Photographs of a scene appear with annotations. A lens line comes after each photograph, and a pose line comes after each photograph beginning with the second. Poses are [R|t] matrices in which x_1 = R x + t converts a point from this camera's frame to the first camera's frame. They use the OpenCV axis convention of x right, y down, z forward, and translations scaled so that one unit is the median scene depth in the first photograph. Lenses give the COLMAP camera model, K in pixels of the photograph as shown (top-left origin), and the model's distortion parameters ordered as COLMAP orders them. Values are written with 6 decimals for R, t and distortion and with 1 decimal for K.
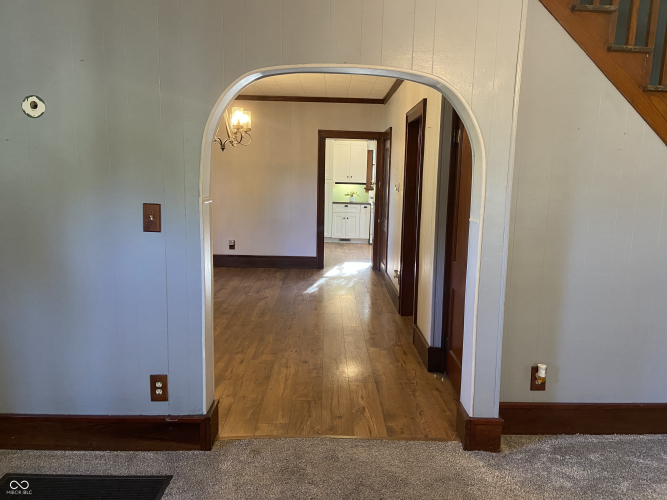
lens RADIAL K [[512.6, 0, 336.7], [0, 512.6, 247.2], [0, 0, 1]] dist [0.093788, -0.100633]
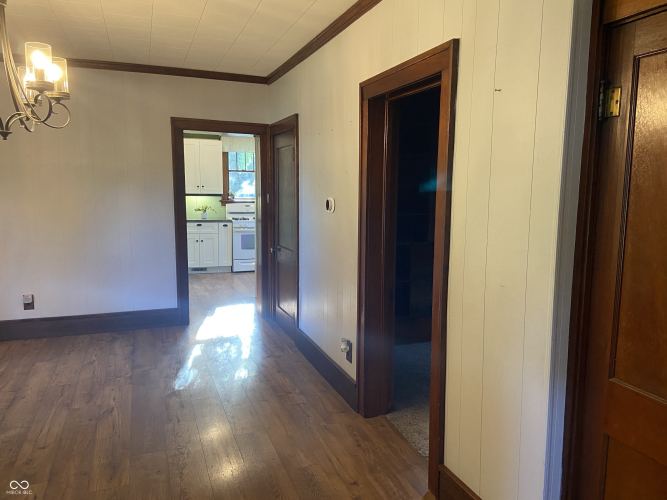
lens RADIAL K [[512.6, 0, 341.3], [0, 512.6, 246.0], [0, 0, 1]] dist [0.093788, -0.100633]
pose [[0.937116, -0.055279, 0.344611, -0.068736], [0.060762, 0.998139, -0.005124, -0.046071], [-0.343687, 0.025741, 0.938731, 0.300441]]
